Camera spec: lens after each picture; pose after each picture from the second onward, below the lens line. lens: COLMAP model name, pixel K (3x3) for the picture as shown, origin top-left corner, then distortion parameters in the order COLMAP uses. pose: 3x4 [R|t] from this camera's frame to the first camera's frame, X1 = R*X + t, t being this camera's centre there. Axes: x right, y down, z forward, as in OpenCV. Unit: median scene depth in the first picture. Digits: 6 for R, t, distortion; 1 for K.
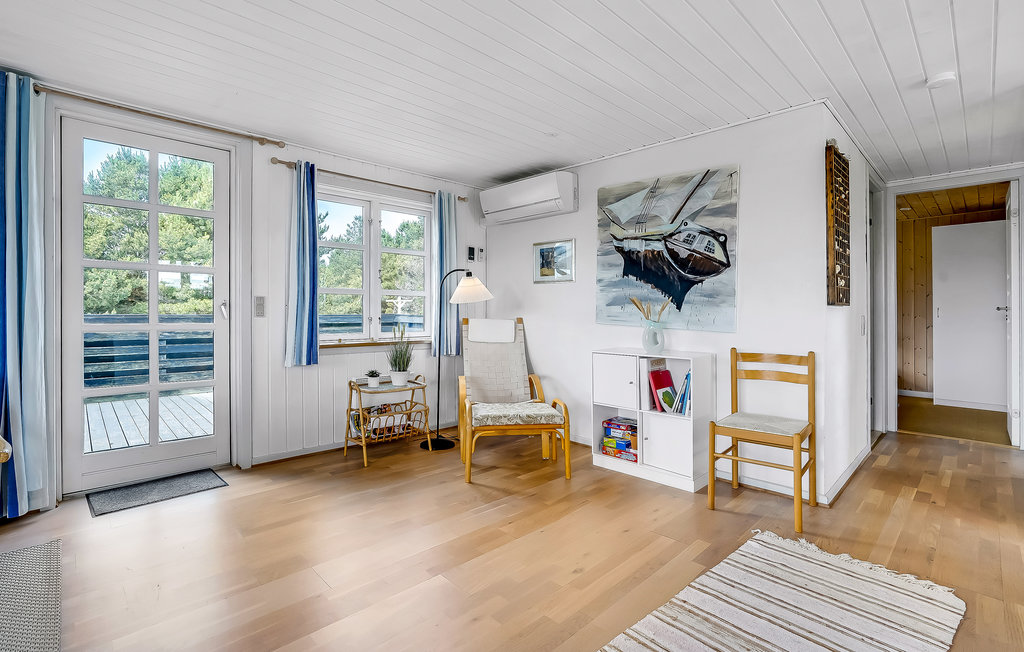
lens RADIAL K [[471.4, 0, 518.2], [0, 471.4, 305.7], [0, 0, 1]] dist [-0.036884, 0.015626]
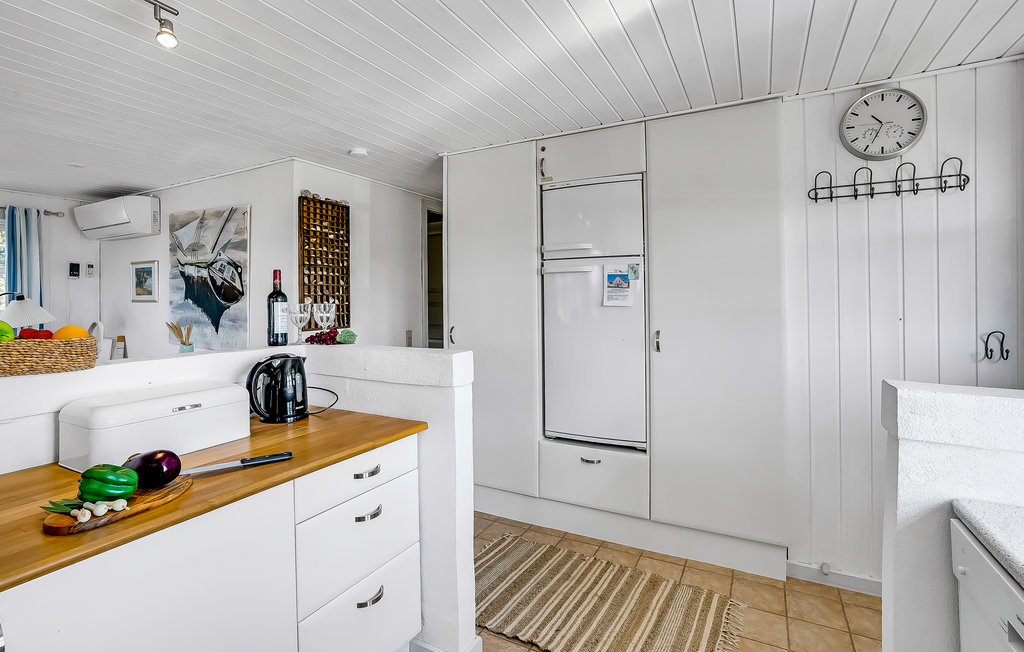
lens RADIAL K [[471.4, 0, 538.4], [0, 471.4, 295.2], [0, 0, 1]] dist [-0.036884, 0.015626]
pose [[0.957171, -0.001229, 0.289521, 0.735611], [0.003007, 0.999979, -0.005697, -0.068729], [-0.289508, 0.006324, 0.957155, -0.250814]]
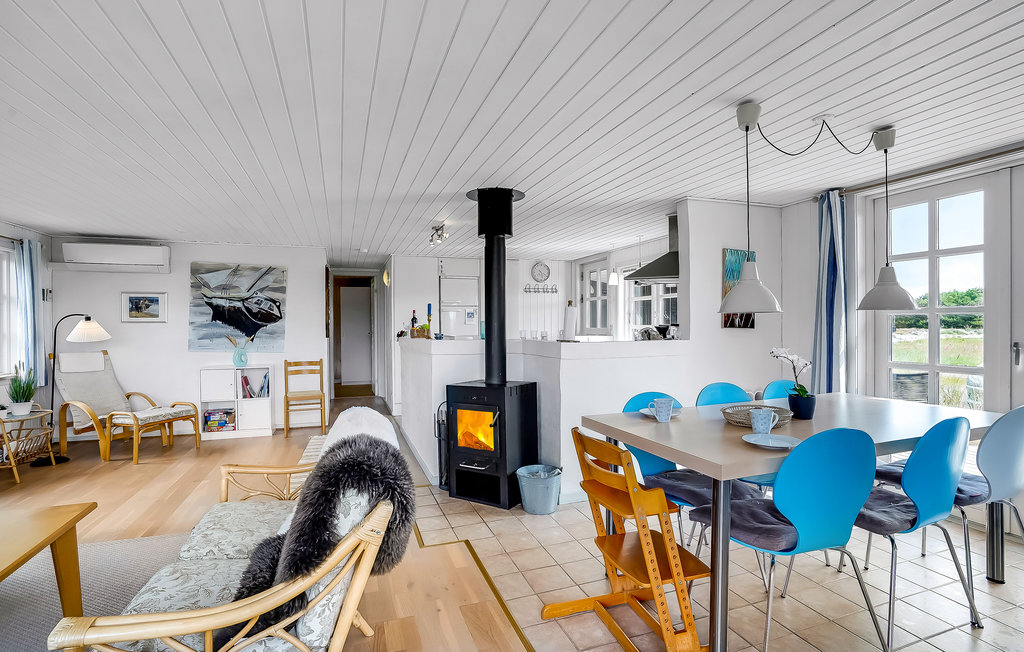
lens RADIAL K [[471.4, 0, 494.8], [0, 471.4, 324.7], [0, 0, 1]] dist [-0.036884, 0.015626]
pose [[0.436384, -0.007082, 0.899733, -0.837236], [-0.001780, 0.999960, 0.008734, -0.070382], [-0.899759, -0.005413, 0.436354, -0.592036]]
